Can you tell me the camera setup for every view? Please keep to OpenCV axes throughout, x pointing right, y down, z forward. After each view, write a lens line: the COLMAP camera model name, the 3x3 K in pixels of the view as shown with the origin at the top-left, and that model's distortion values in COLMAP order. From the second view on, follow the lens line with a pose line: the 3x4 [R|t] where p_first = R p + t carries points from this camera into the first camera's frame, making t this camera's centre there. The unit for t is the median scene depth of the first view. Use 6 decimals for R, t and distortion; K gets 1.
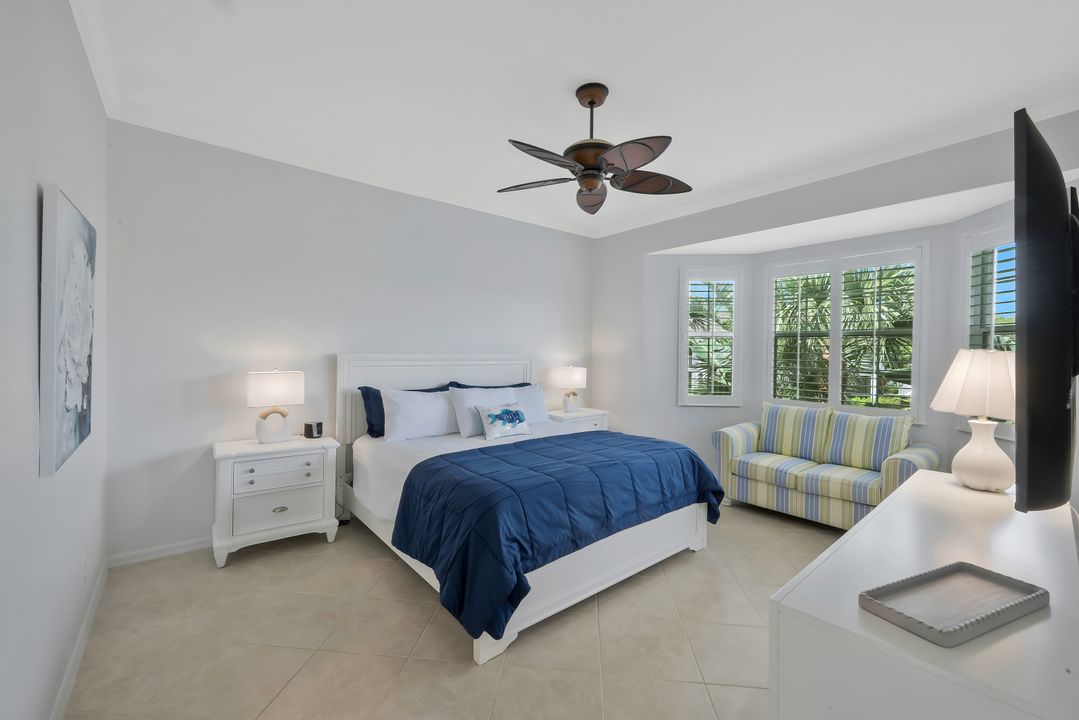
lens RADIAL K [[456.3, 0, 539.5], [0, 456.3, 360.0], [0, 0, 1]] dist [-0.000468, -0.000209]
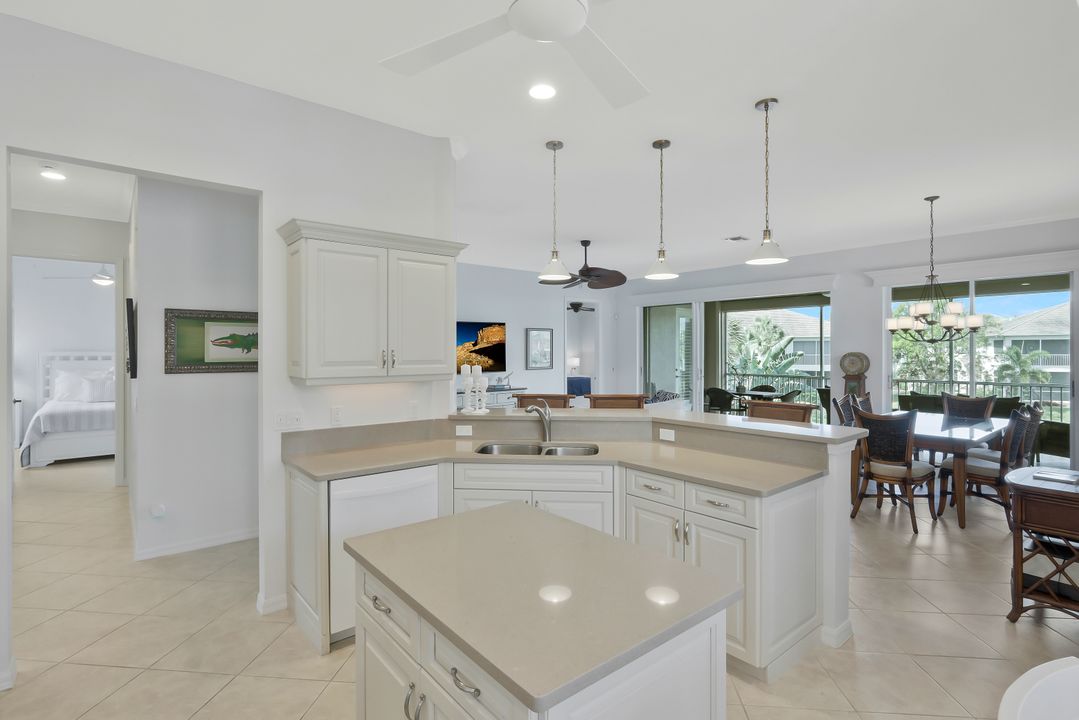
lens RADIAL K [[526.5, 0, 541.2], [0, 526.5, 354.7], [0, 0, 1]] dist [-0.002071, -0.000333]
pose [[0.999638, -0.026498, -0.004574, -0.137046], [0.026433, 0.999559, -0.013543, 0.062593], [0.004931, 0.013417, 0.999898, -2.998308]]
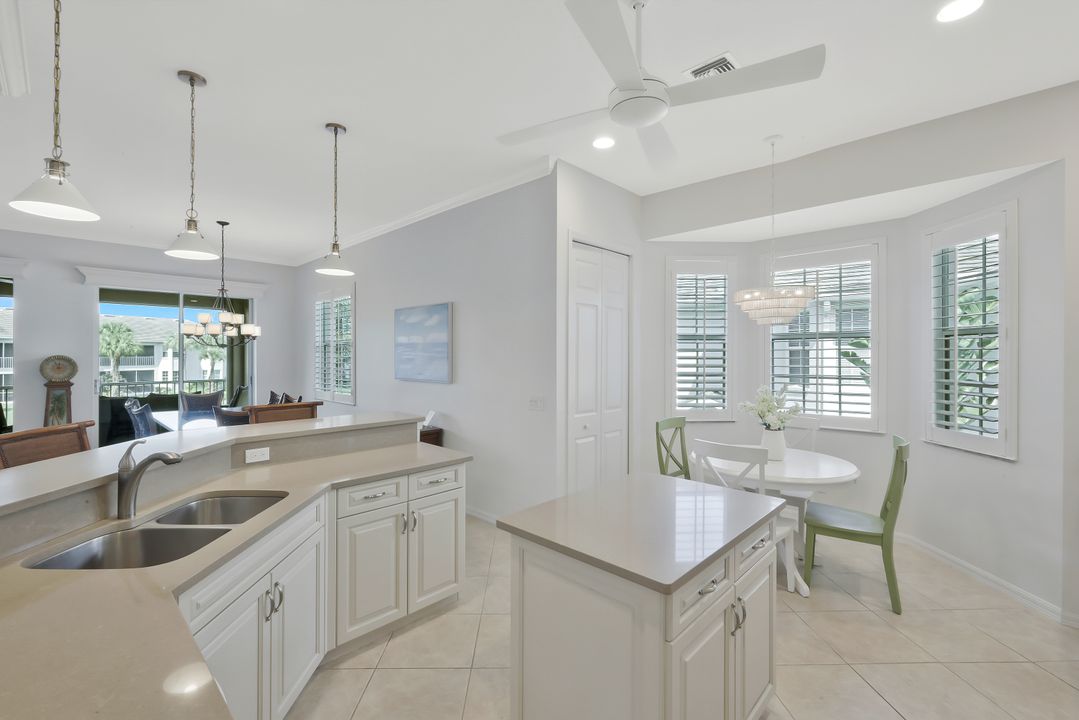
lens RADIAL K [[460.8, 0, 539.5], [0, 460.8, 360.0], [0, 0, 1]] dist [0.000349, 0.000175]
pose [[-0.111808, -0.035667, 0.993090, -0.666929], [0.013678, 0.999206, 0.037427, 0.036844], [-0.993636, 0.017768, -0.111231, -2.366214]]
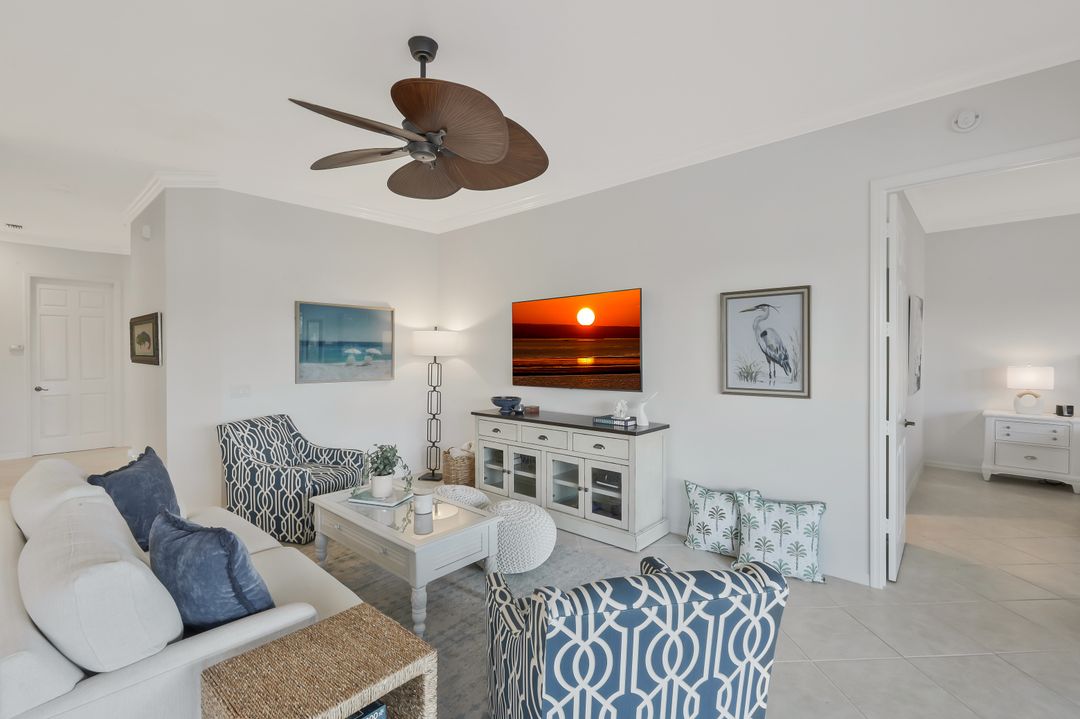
lens RADIAL K [[476.6, 0, 540.0], [0, 476.6, 359.5], [0, 0, 1]] dist [-0.021396, 0.000210]
pose [[0.140011, -0.007444, -0.990122, 0.729289], [-0.014943, 0.999842, -0.009631, 0.043837], [0.990037, 0.016144, 0.139877, -0.823408]]
